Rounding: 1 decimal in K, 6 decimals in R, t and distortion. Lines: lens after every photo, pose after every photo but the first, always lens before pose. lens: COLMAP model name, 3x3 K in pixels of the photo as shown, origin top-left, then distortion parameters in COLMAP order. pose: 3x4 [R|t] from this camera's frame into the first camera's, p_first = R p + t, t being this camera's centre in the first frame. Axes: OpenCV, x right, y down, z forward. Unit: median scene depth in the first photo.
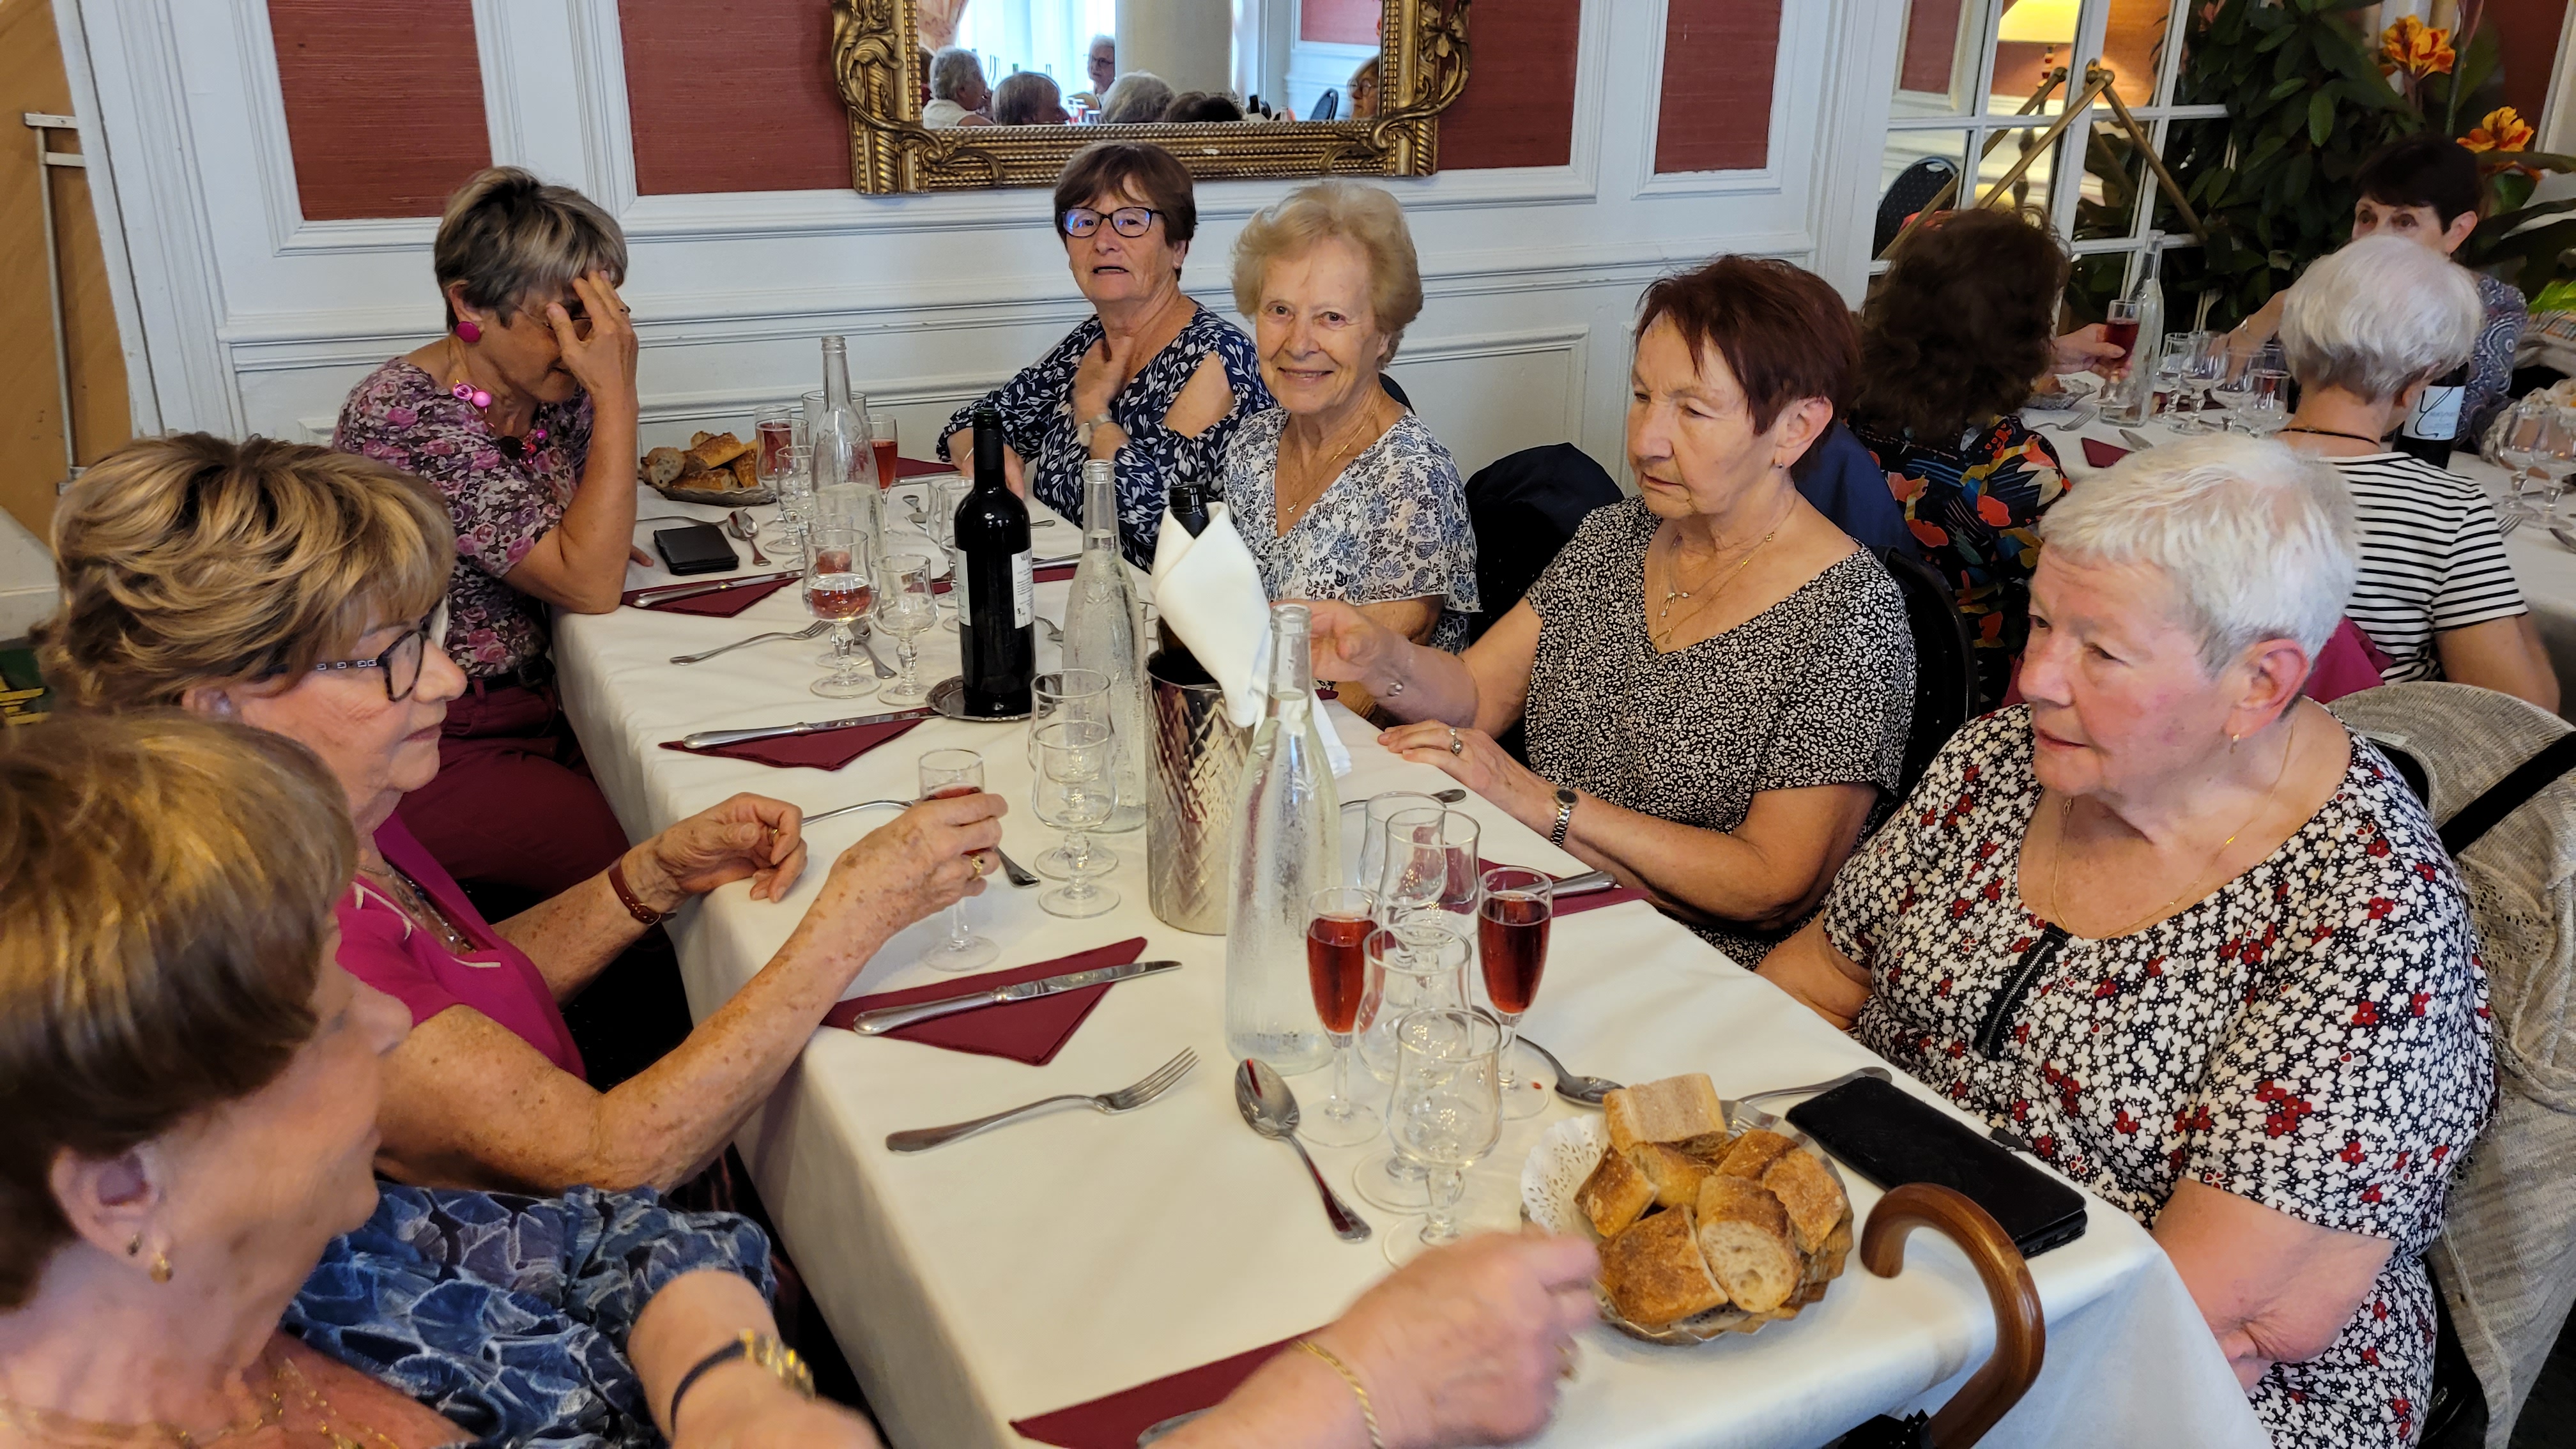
lens RADIAL K [[1907.0, 0, 1287.3], [0, 1907.0, 726.2], [0, 0, 1]] dist [0.003789, -0.002959]
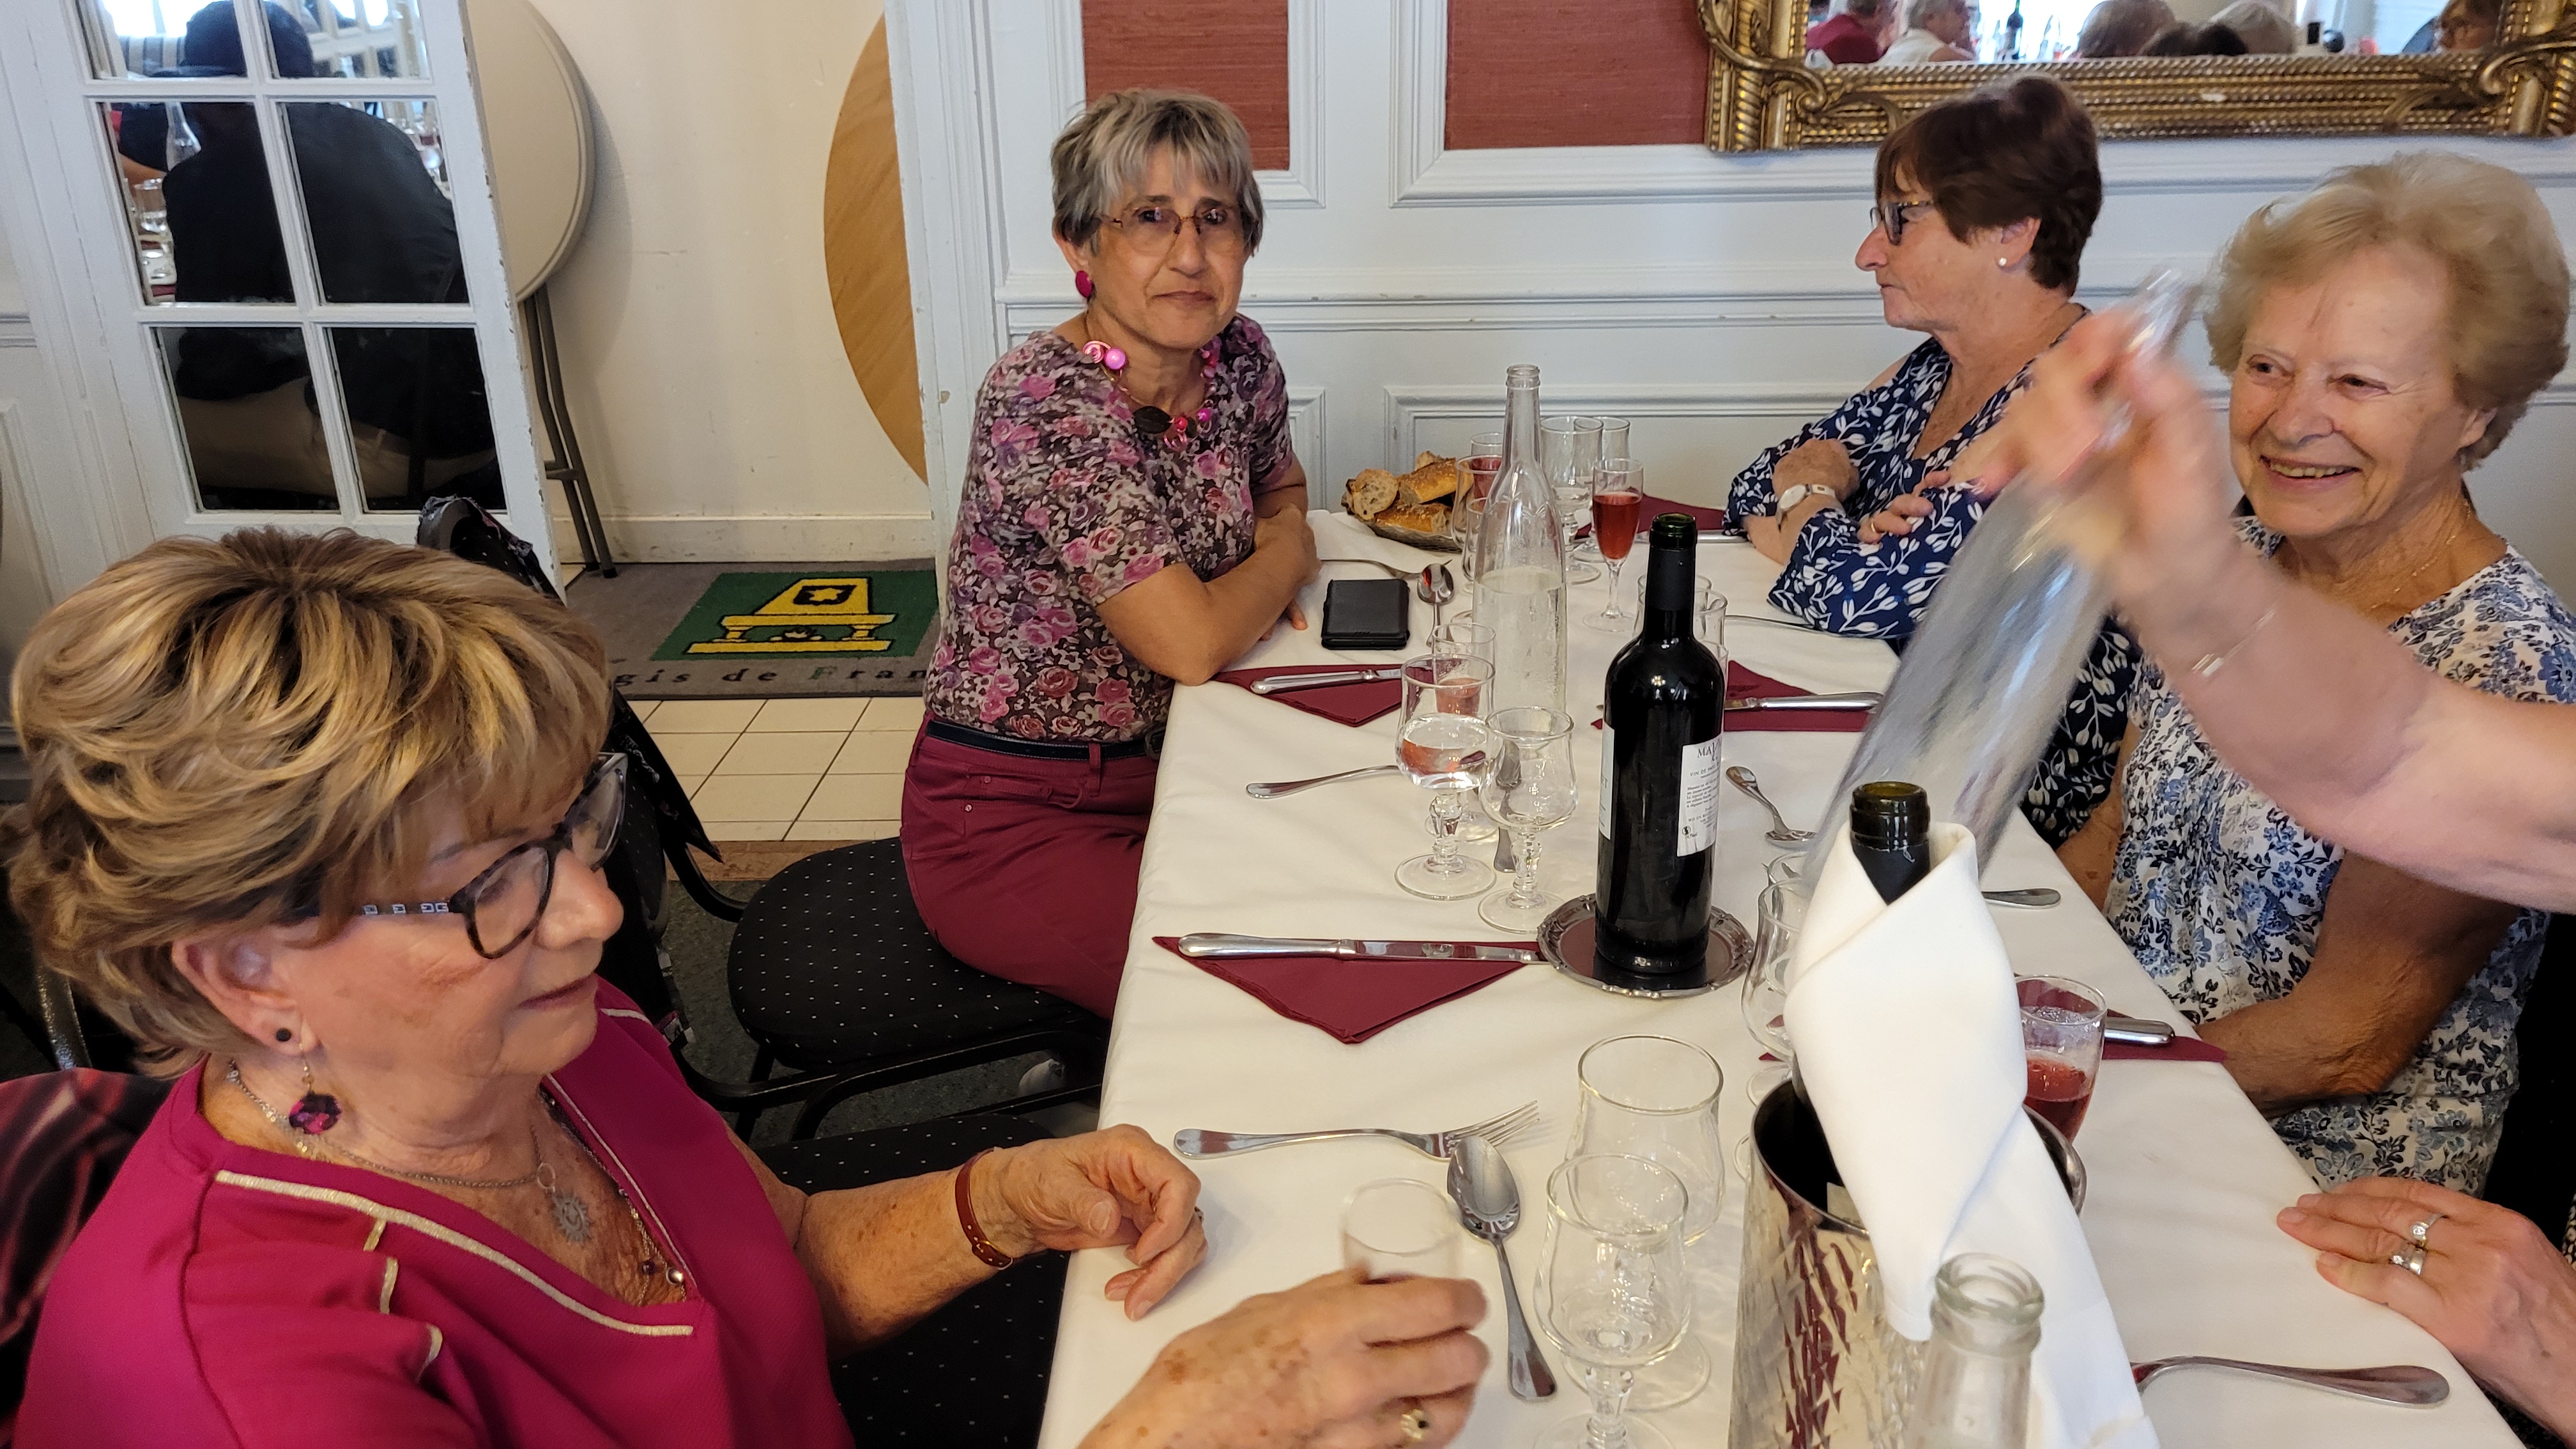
lens RADIAL K [[1907.0, 0, 1288.3], [0, 1907.0, 725.1], [0, 0, 1]] dist [0.003789, -0.002959]
pose [[0.881202, 0.148589, -0.448782, 0.015708], [-0.138320, 0.988815, 0.055793, -0.088284], [0.452052, 0.012910, 0.891898, 0.302853]]
